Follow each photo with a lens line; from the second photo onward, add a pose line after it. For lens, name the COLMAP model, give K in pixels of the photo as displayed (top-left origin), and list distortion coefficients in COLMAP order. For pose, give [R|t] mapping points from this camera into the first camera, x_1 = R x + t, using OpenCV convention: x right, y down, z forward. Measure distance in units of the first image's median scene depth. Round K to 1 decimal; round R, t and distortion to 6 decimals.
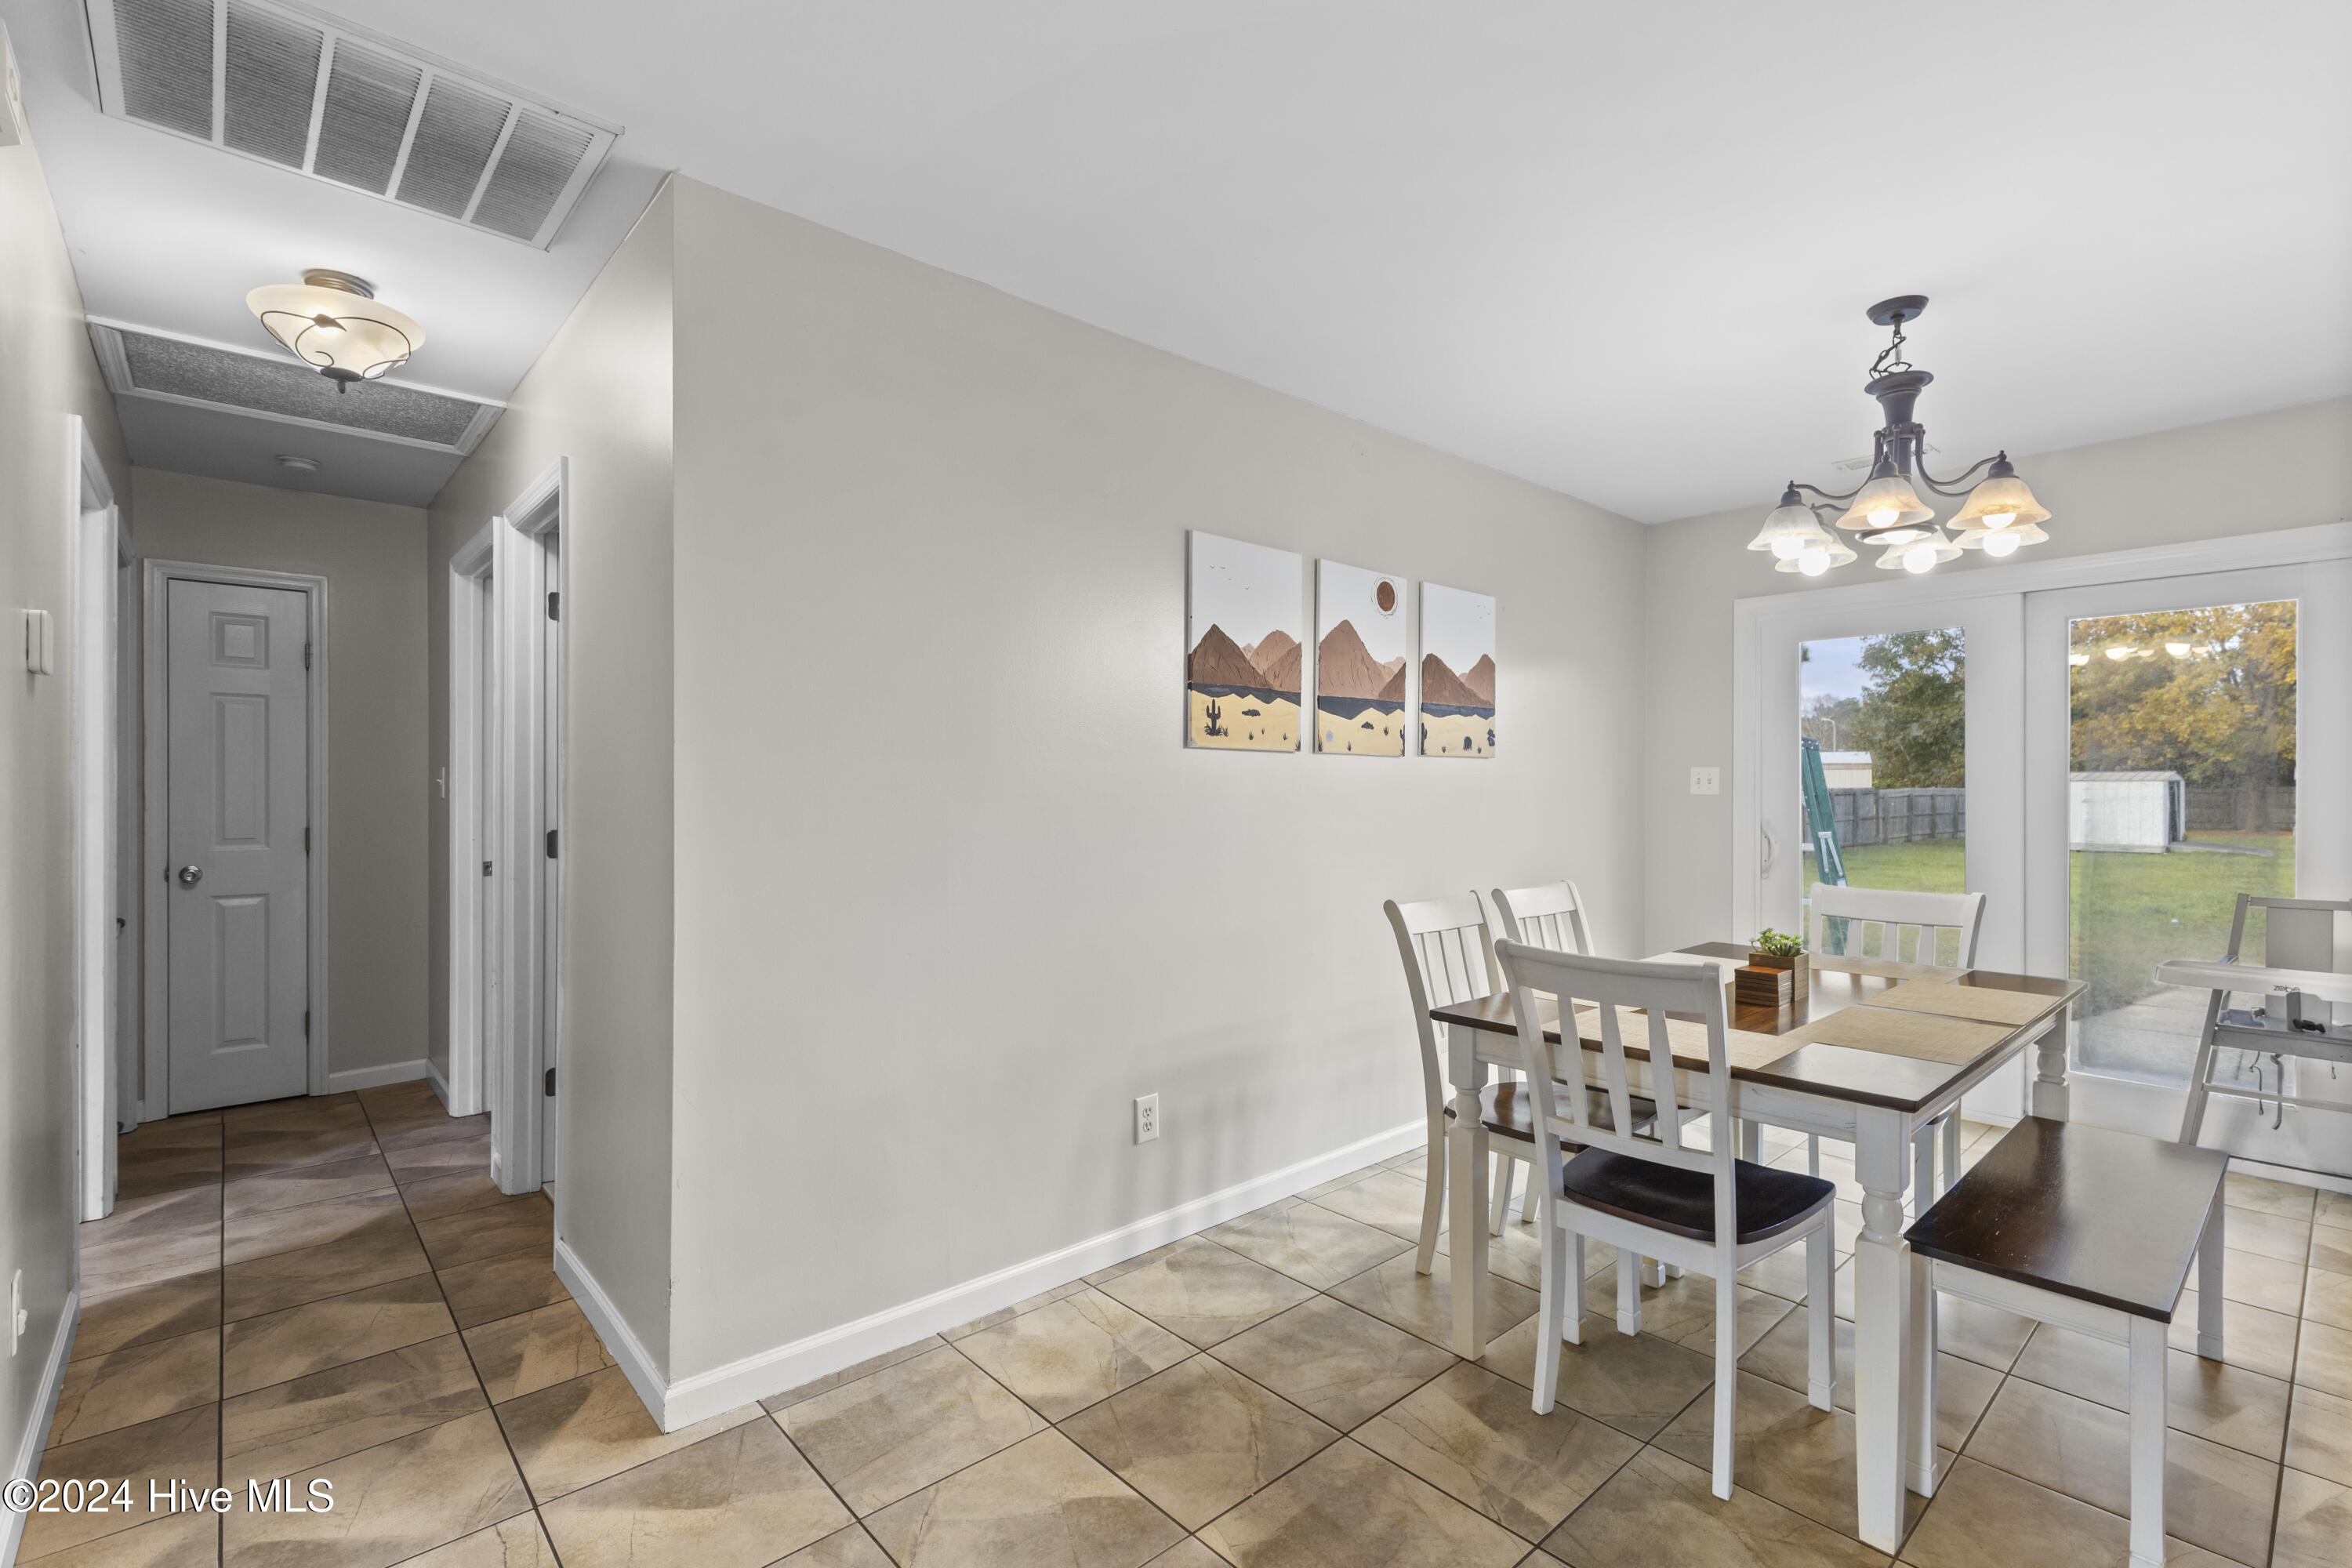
lens RADIAL K [[1074.4, 0, 1166.4], [0, 1074.4, 792.7], [0, 0, 1]] dist [0.004768, -0.000323]
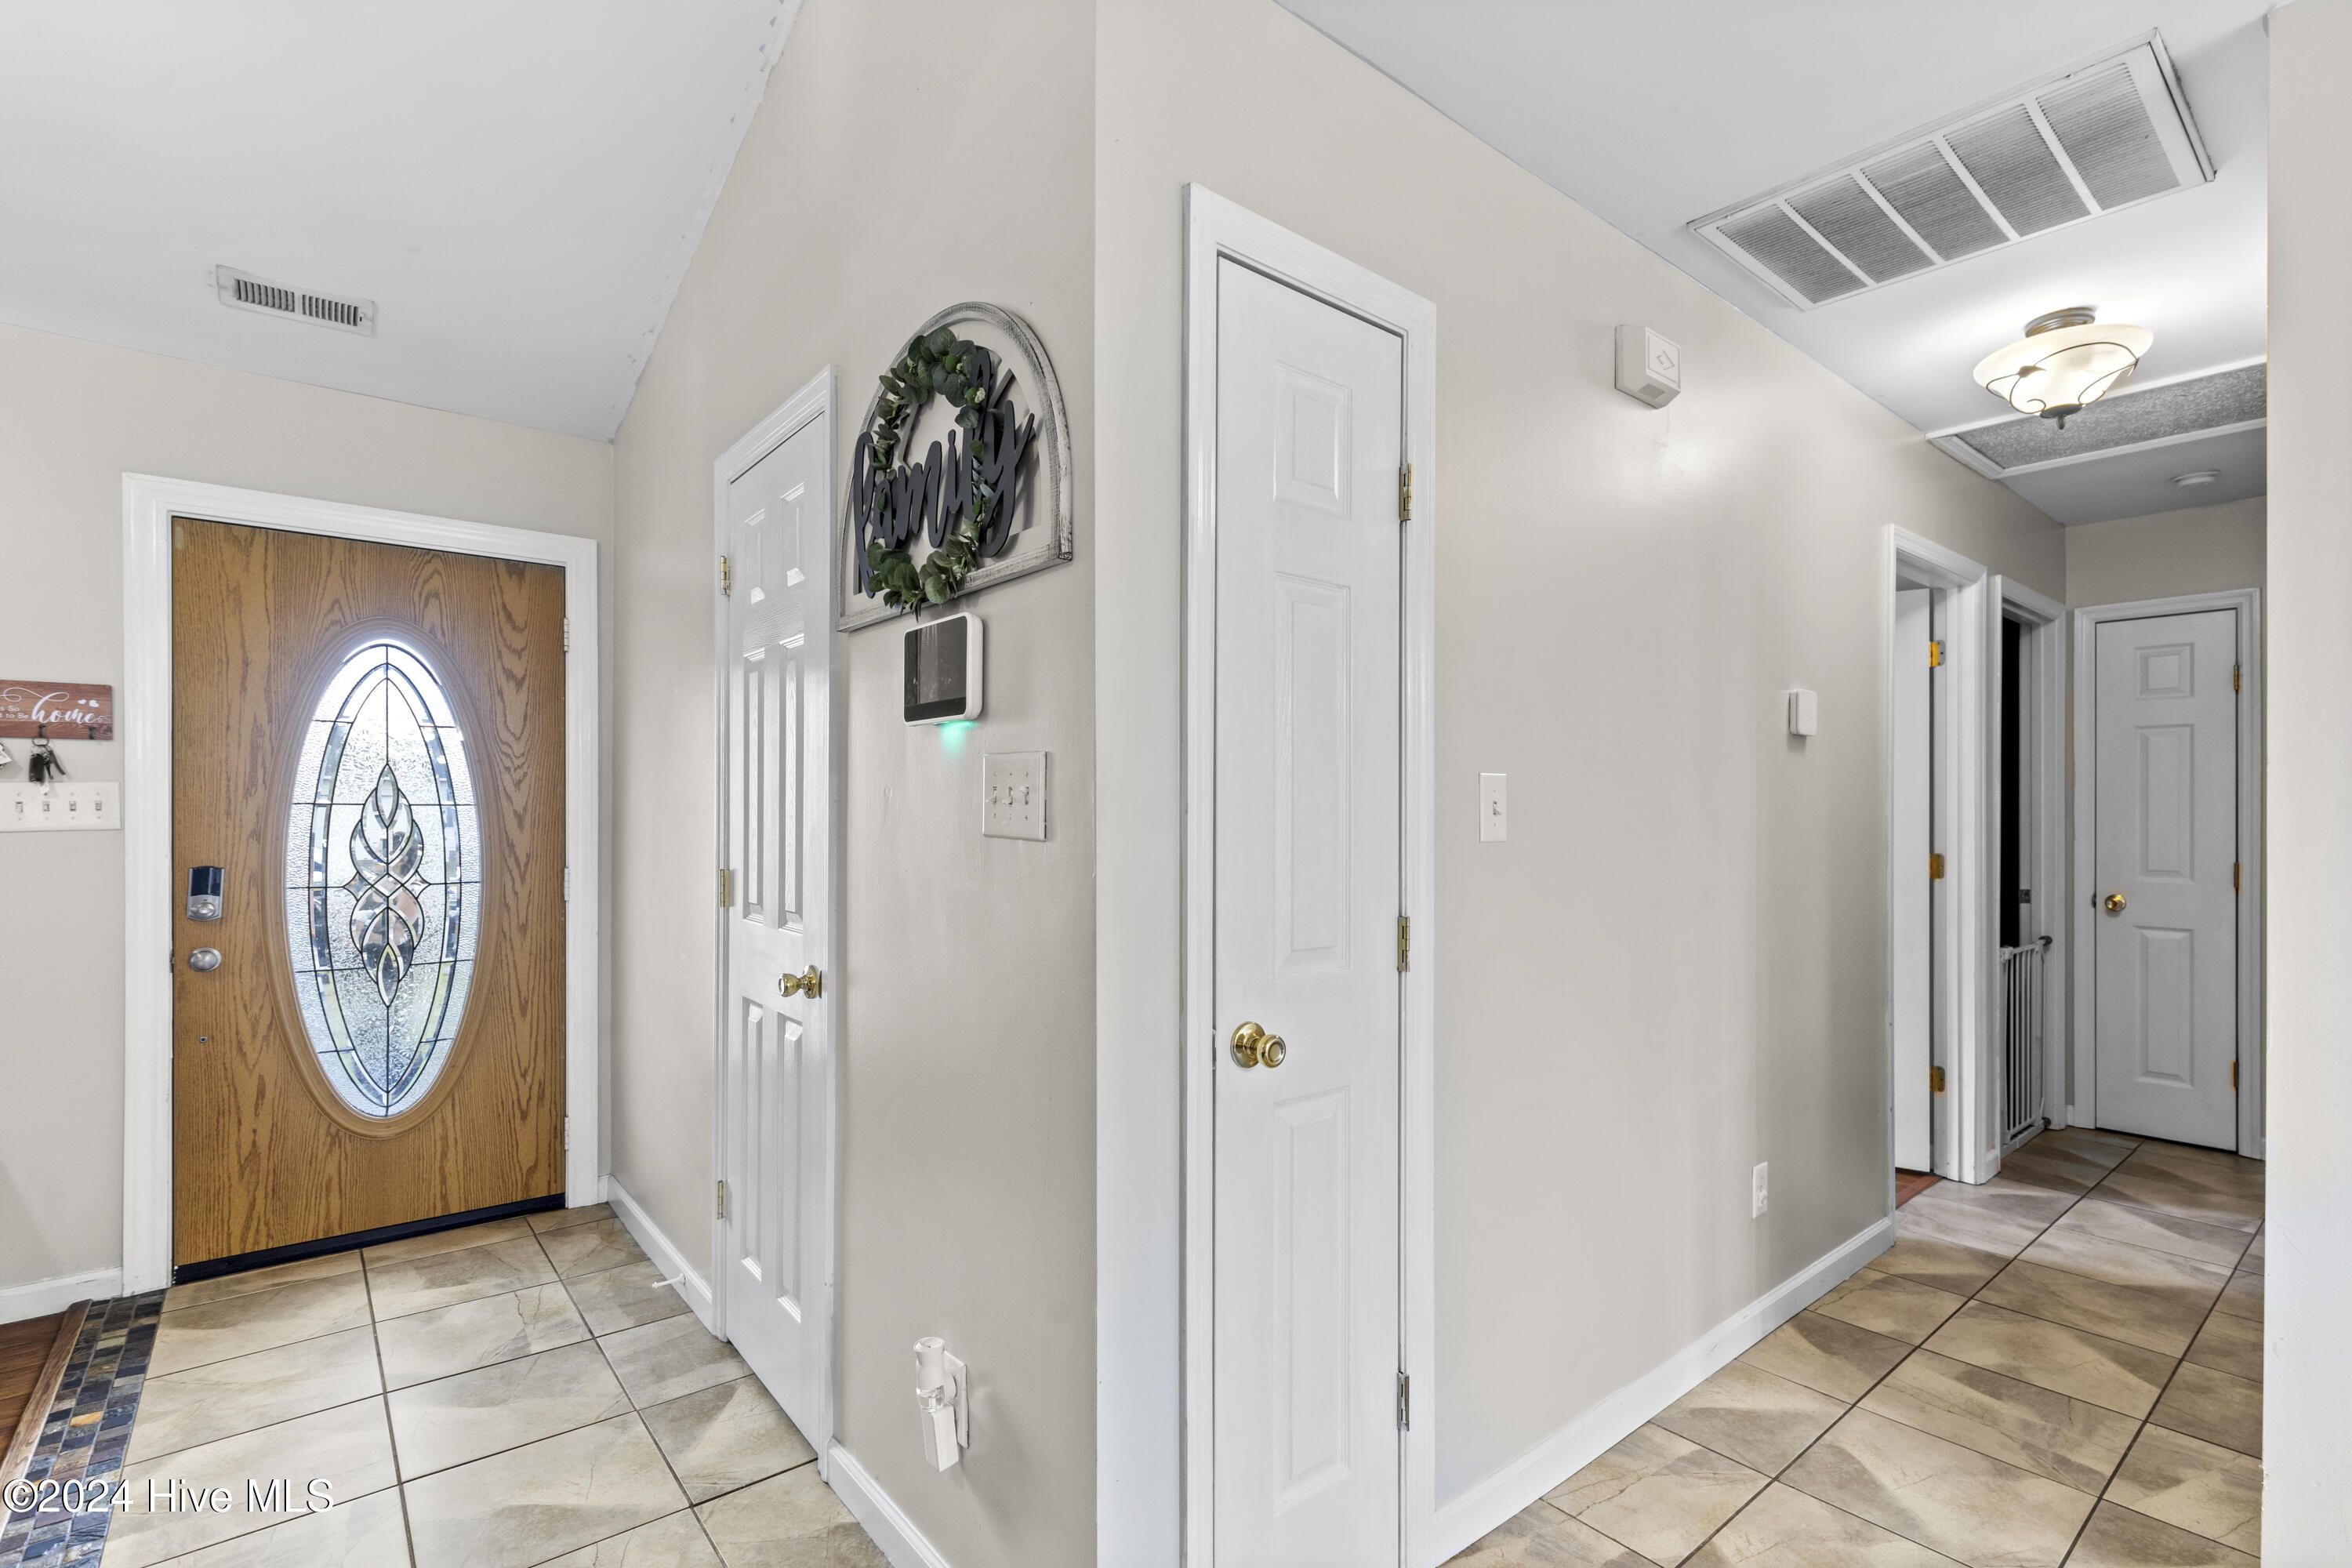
lens RADIAL K [[1074.4, 0, 1180.6], [0, 1074.4, 812.4], [0, 0, 1]] dist [0.004768, -0.000323]
pose [[-0.043552, -0.003038, -0.999047, 0.280374], [-0.008445, 0.999961, -0.002673, -0.001687], [0.999015, 0.008320, -0.043576, 0.223280]]
